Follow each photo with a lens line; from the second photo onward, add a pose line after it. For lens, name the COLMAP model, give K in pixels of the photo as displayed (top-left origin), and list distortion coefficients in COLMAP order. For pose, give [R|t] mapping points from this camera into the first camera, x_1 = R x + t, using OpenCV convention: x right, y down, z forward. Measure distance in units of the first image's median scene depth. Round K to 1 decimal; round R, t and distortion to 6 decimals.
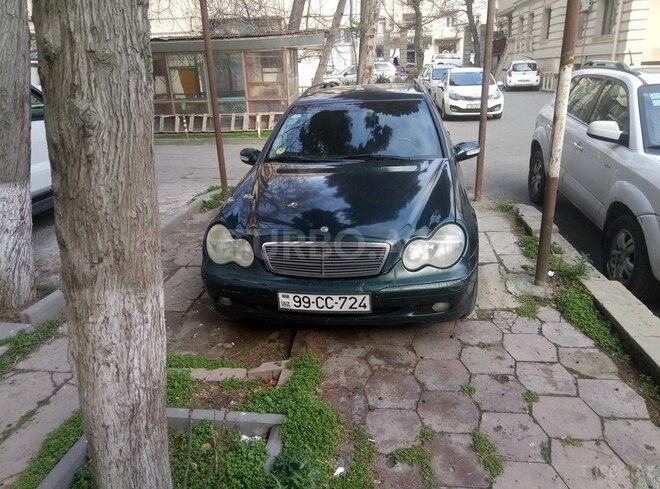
lens RADIAL K [[487.1, 0, 330.2], [0, 487.1, 244.8], [0, 0, 1]] dist [-0.010183, -0.007796]
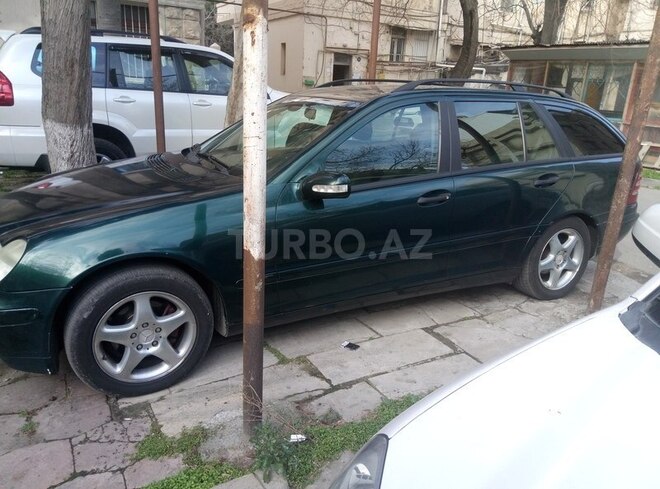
lens RADIAL K [[487.1, 0, 329.9], [0, 487.1, 243.2], [0, 0, 1]] dist [-0.010183, -0.007796]
pose [[0.605967, 0.318506, -0.728943, 0.834733], [-0.338236, 0.932548, 0.126296, -0.229937], [0.720000, 0.170023, 0.672824, 0.666861]]
